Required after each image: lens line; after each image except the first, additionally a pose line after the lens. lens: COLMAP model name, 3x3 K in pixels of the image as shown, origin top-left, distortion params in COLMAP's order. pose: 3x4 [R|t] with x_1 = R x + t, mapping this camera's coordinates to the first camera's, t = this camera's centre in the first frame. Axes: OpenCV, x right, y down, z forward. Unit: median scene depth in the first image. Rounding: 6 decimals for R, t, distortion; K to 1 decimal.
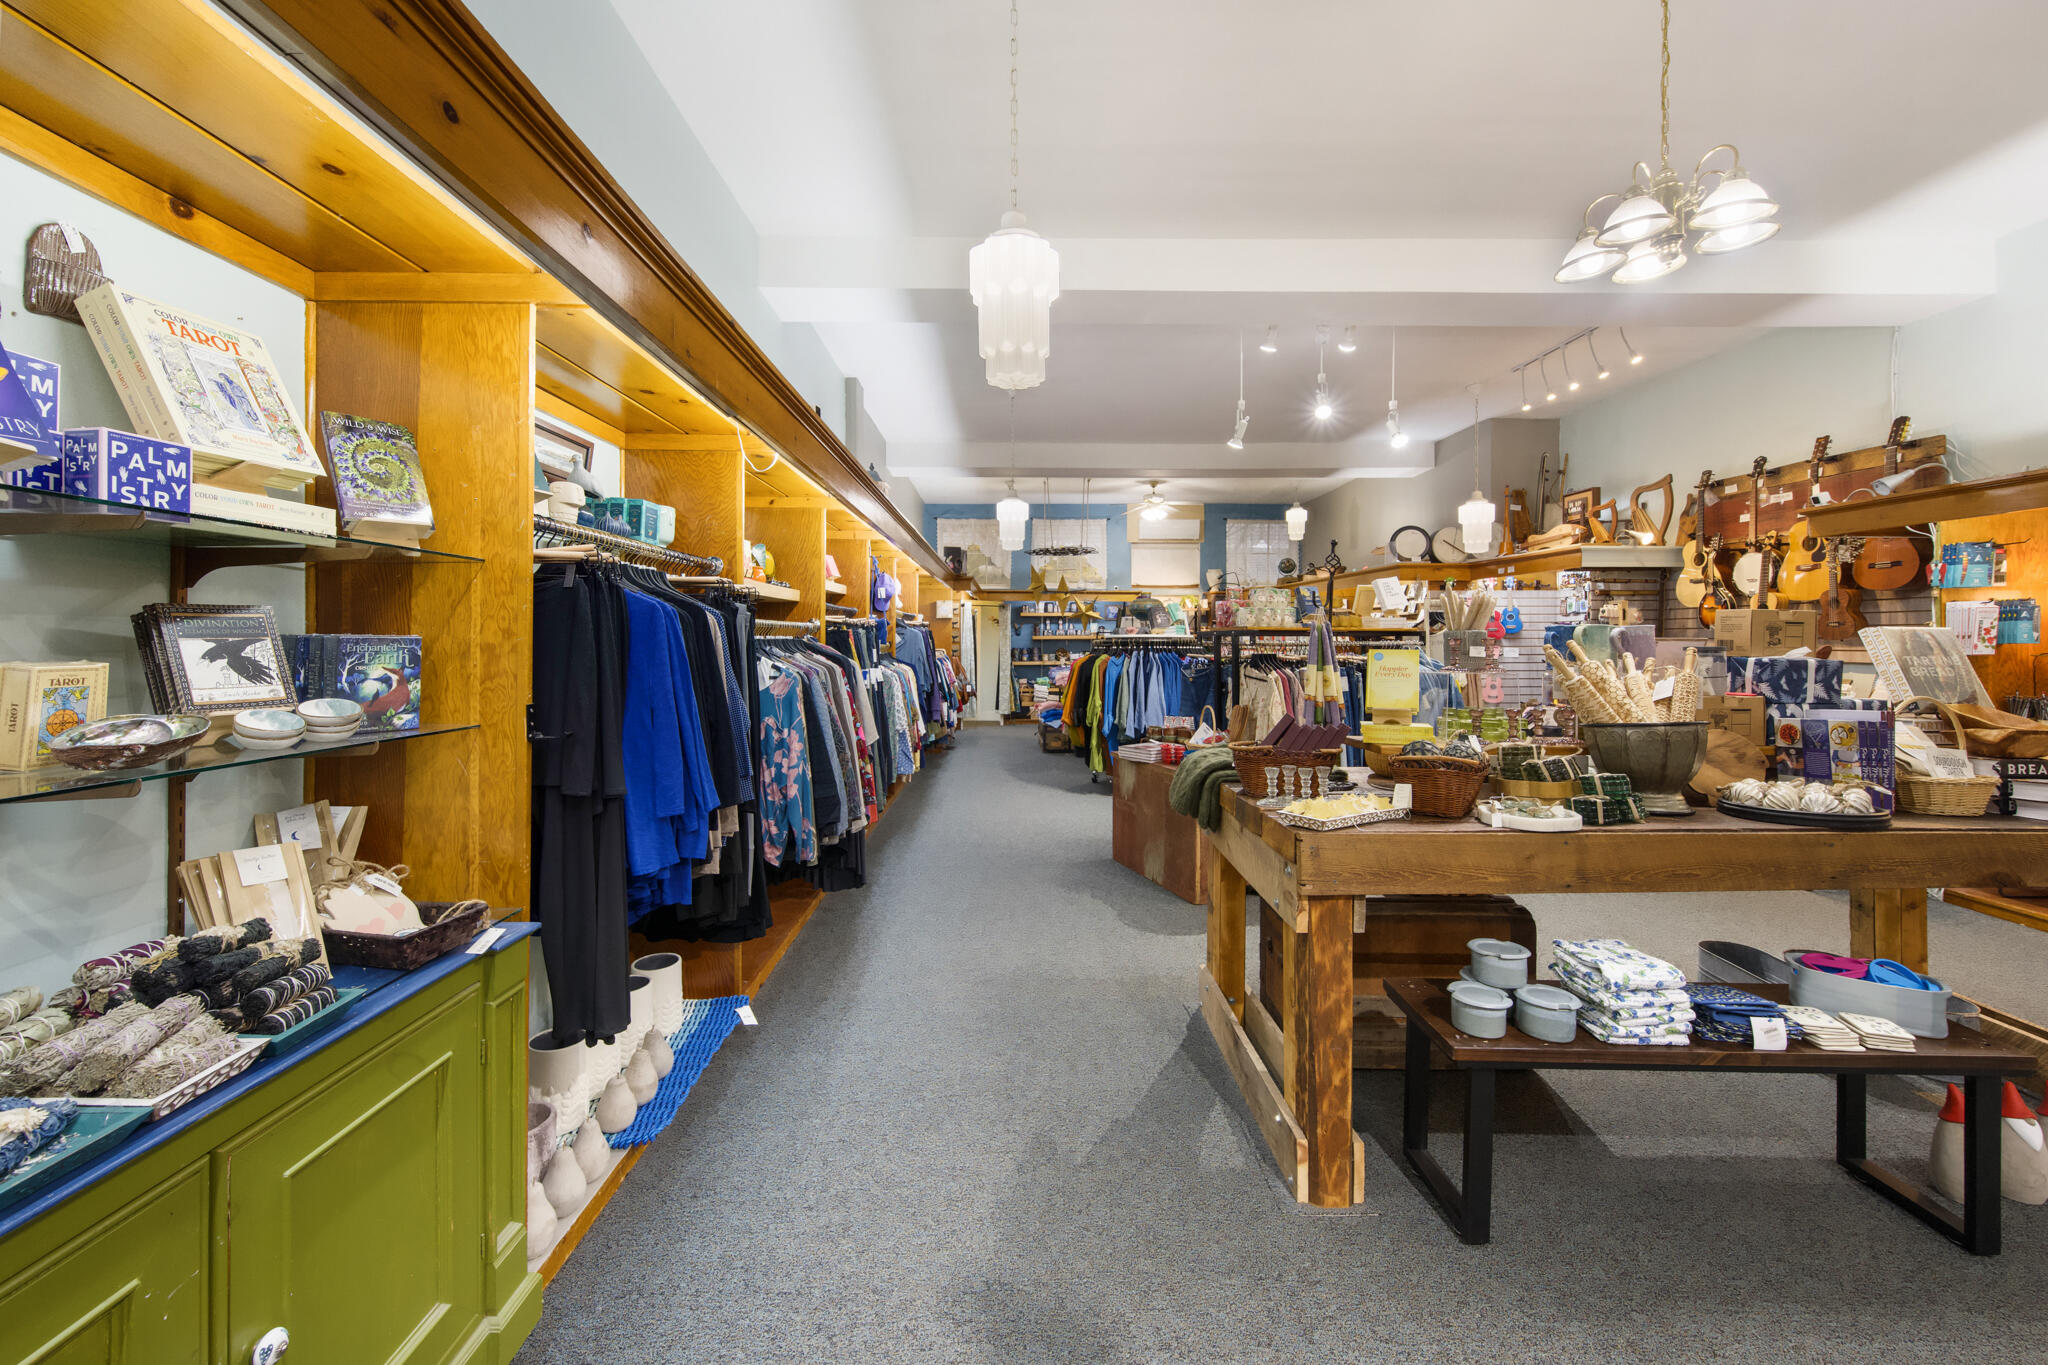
lens RADIAL K [[832.0, 0, 1031.0], [0, 832.0, 626.4], [0, 0, 1]] dist [-0.001842, 0.000059]
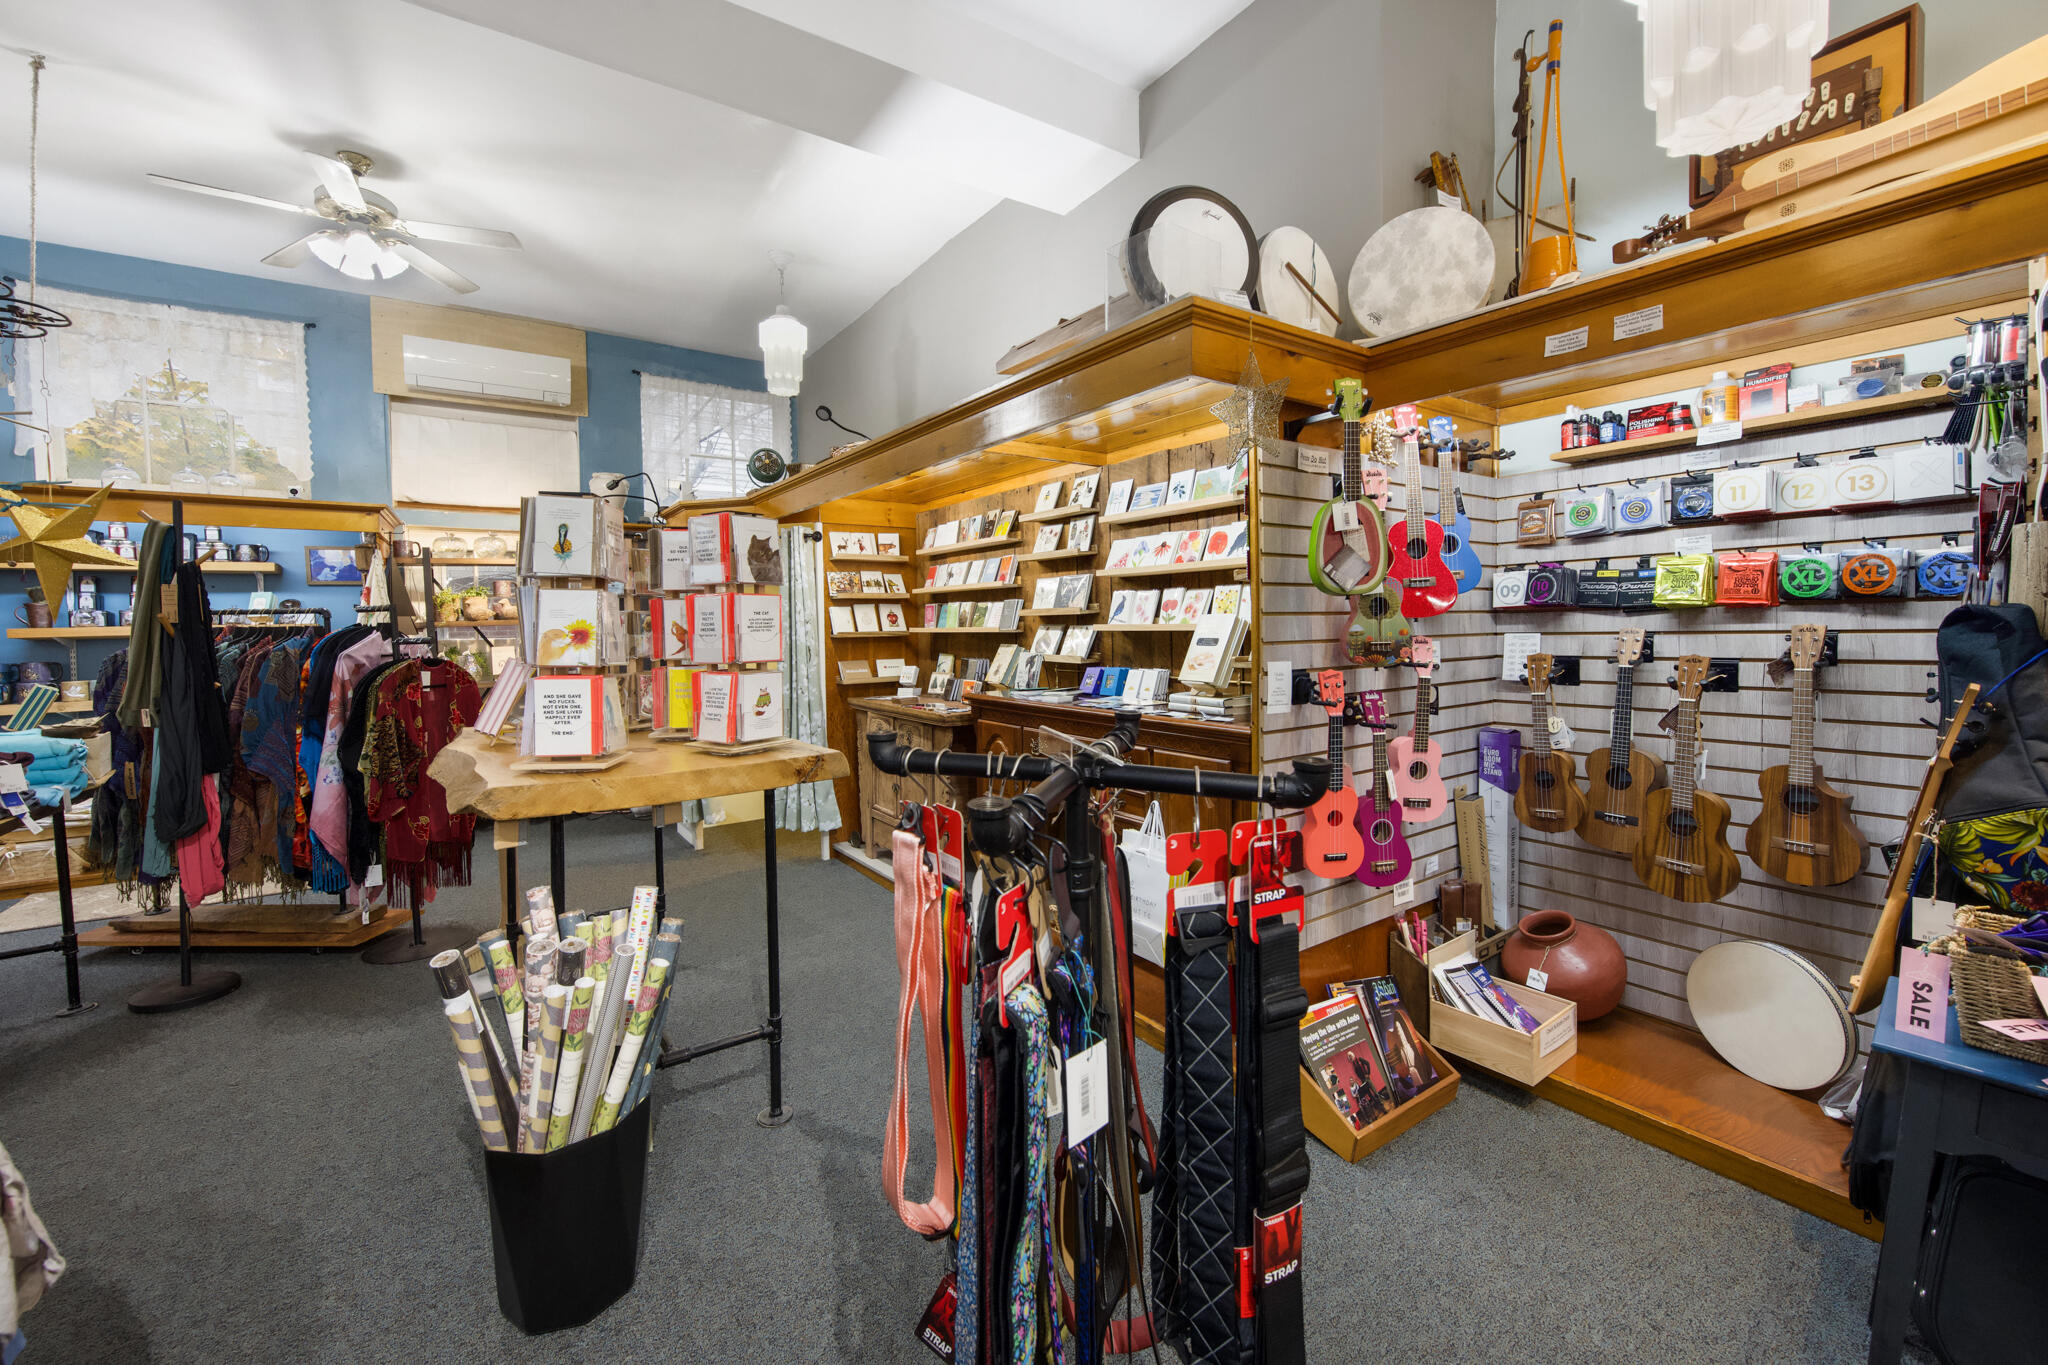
lens RADIAL K [[832.0, 0, 1046.8], [0, 832.0, 650.4], [0, 0, 1]] dist [-0.001842, 0.000059]
pose [[0.831797, -0.027963, 0.554376, 0.188737], [0.004723, 0.999051, 0.043307, 0.009176], [-0.555060, -0.033404, 0.831139, 0.572262]]
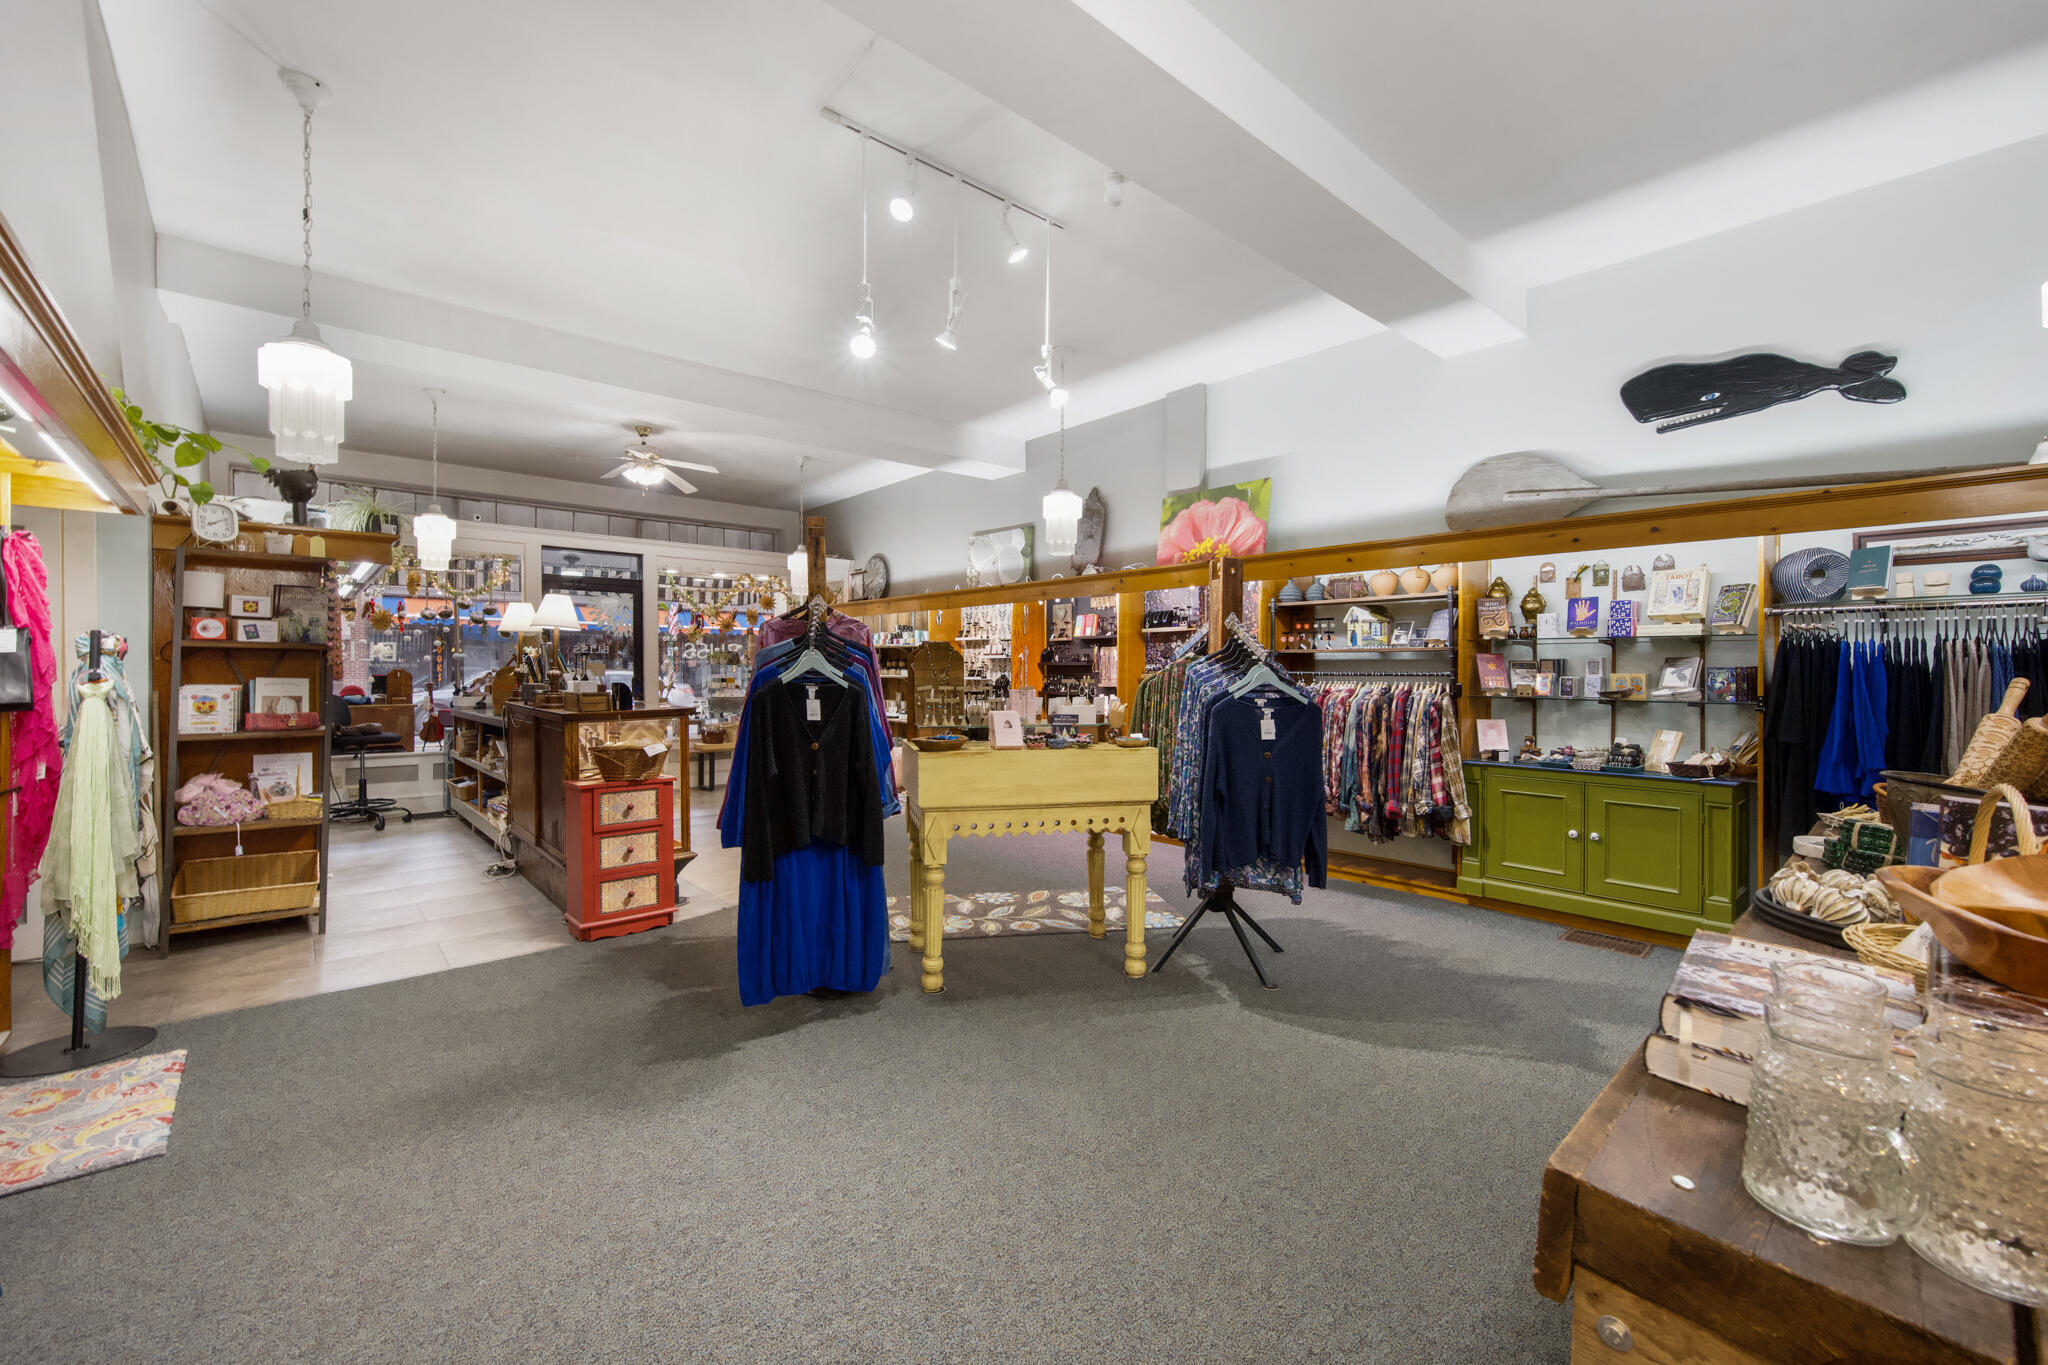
lens RADIAL K [[832.0, 0, 1019.3], [0, 832.0, 673.4], [0, 0, 1]] dist [-0.001842, 0.000059]
pose [[-0.761546, 0.001936, -0.648108, 0.342515], [0.006439, 0.999969, -0.004578, 0.003854], [0.648078, -0.007659, -0.761535, 0.198488]]
